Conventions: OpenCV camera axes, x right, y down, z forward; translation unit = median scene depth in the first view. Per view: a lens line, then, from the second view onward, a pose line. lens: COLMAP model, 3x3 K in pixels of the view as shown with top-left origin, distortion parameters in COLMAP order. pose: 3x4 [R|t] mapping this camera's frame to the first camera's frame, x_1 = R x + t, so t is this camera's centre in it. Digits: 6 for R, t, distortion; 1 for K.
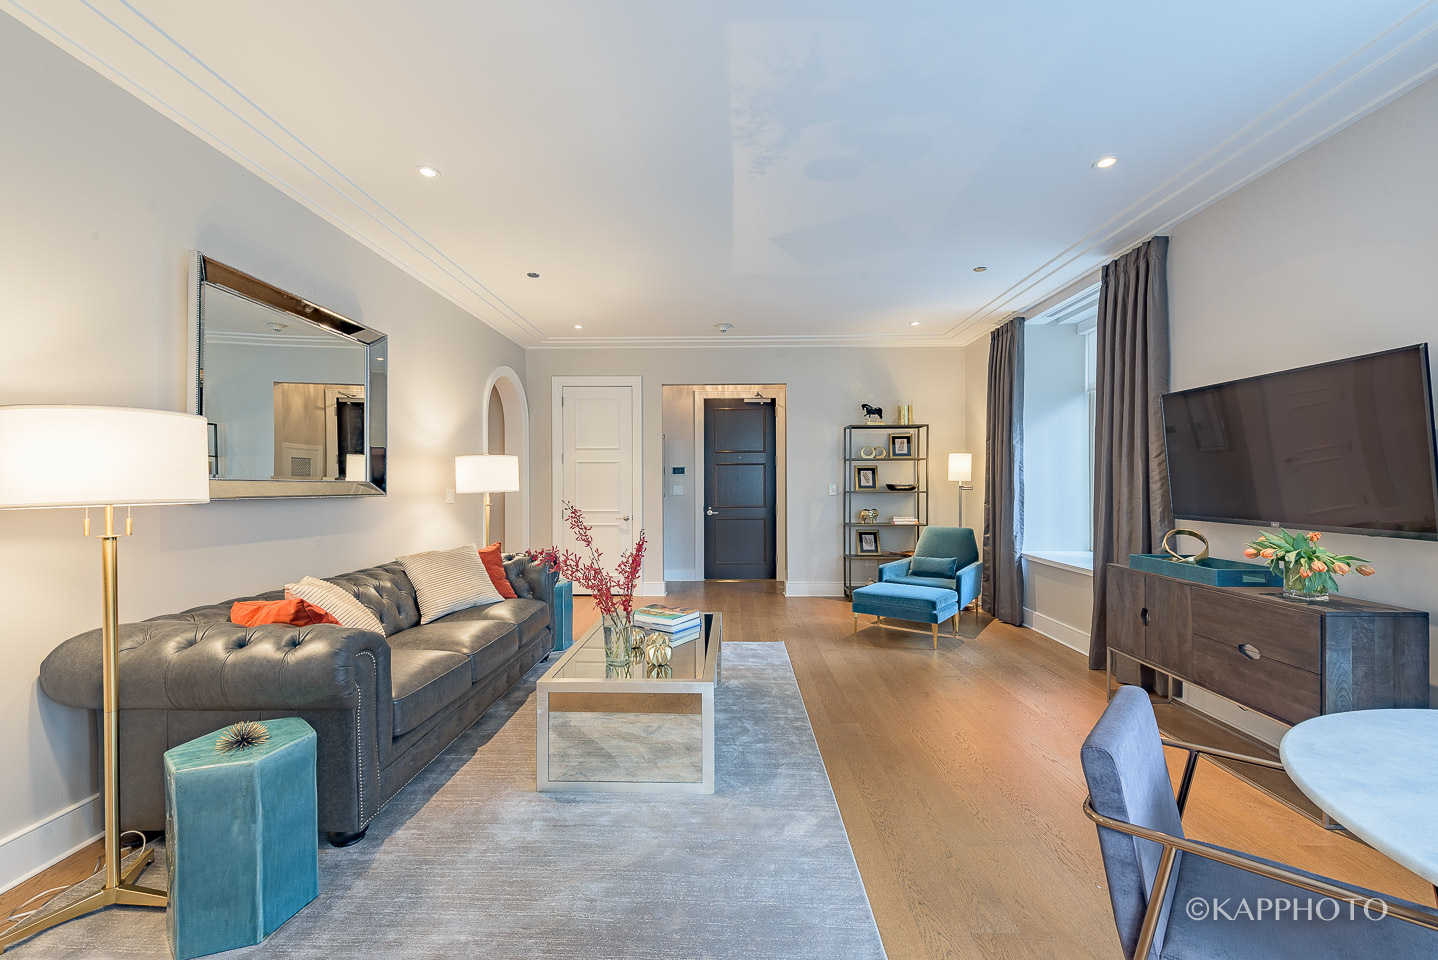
lens RADIAL K [[572.5, 0, 719.0], [0, 572.5, 480.0], [0, 0, 1]] dist [0.003938, -0.000160]
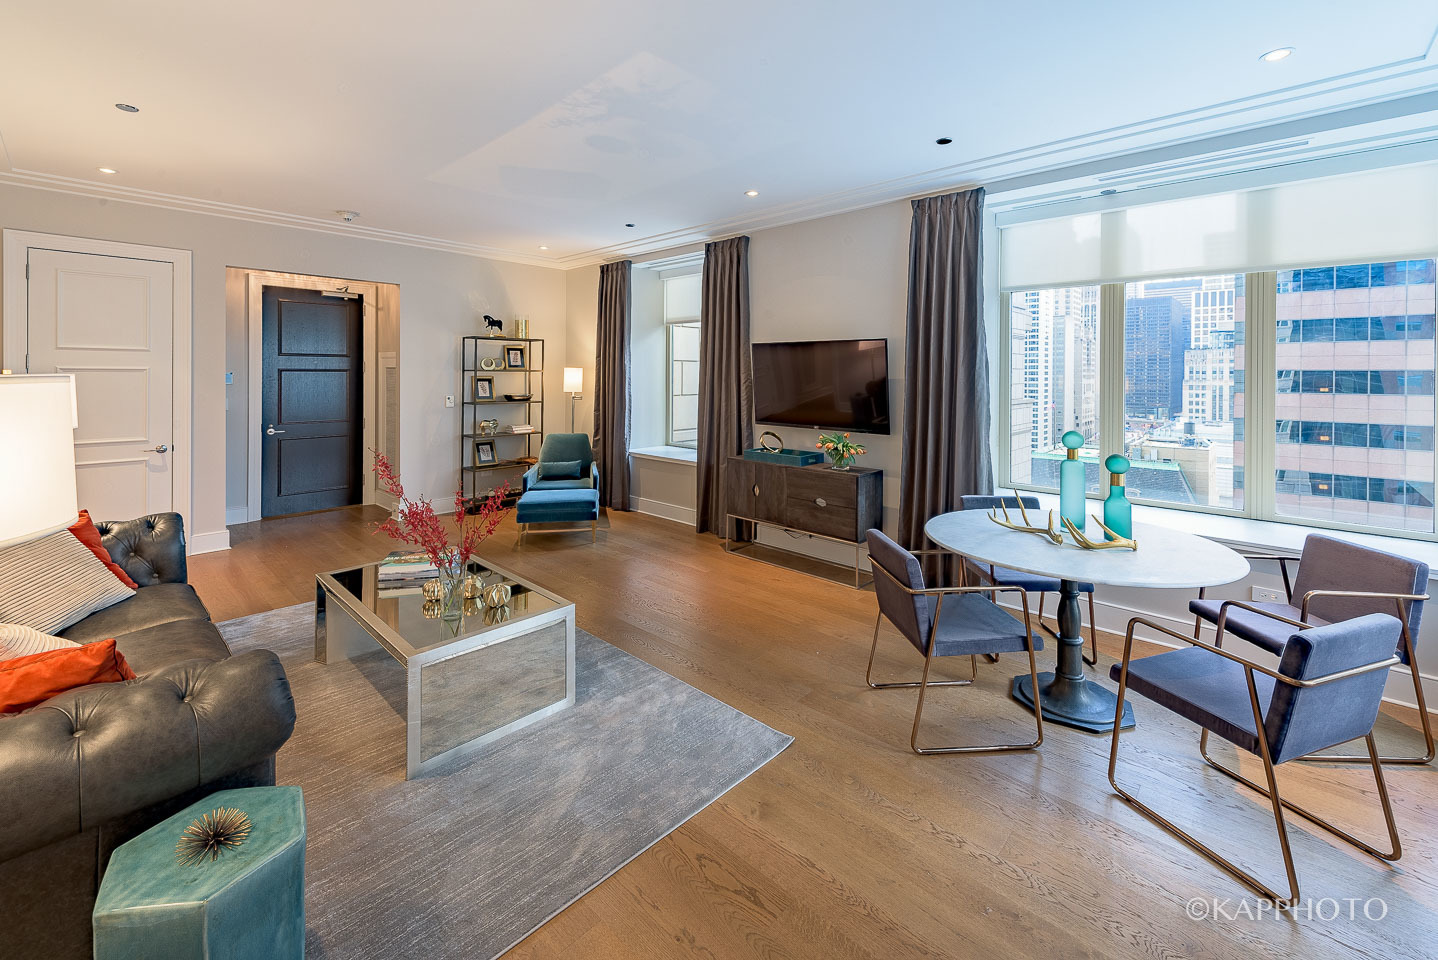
lens RADIAL K [[608.7, 0, 684.5], [0, 608.7, 370.1], [0, 0, 1]] dist [0.000701, -0.000041]
pose [[0.678974, 0.009389, 0.734102, -0.317398], [-0.012137, 0.999925, -0.001563, -0.042554], [-0.734062, -0.007848, 0.679037, 0.020312]]
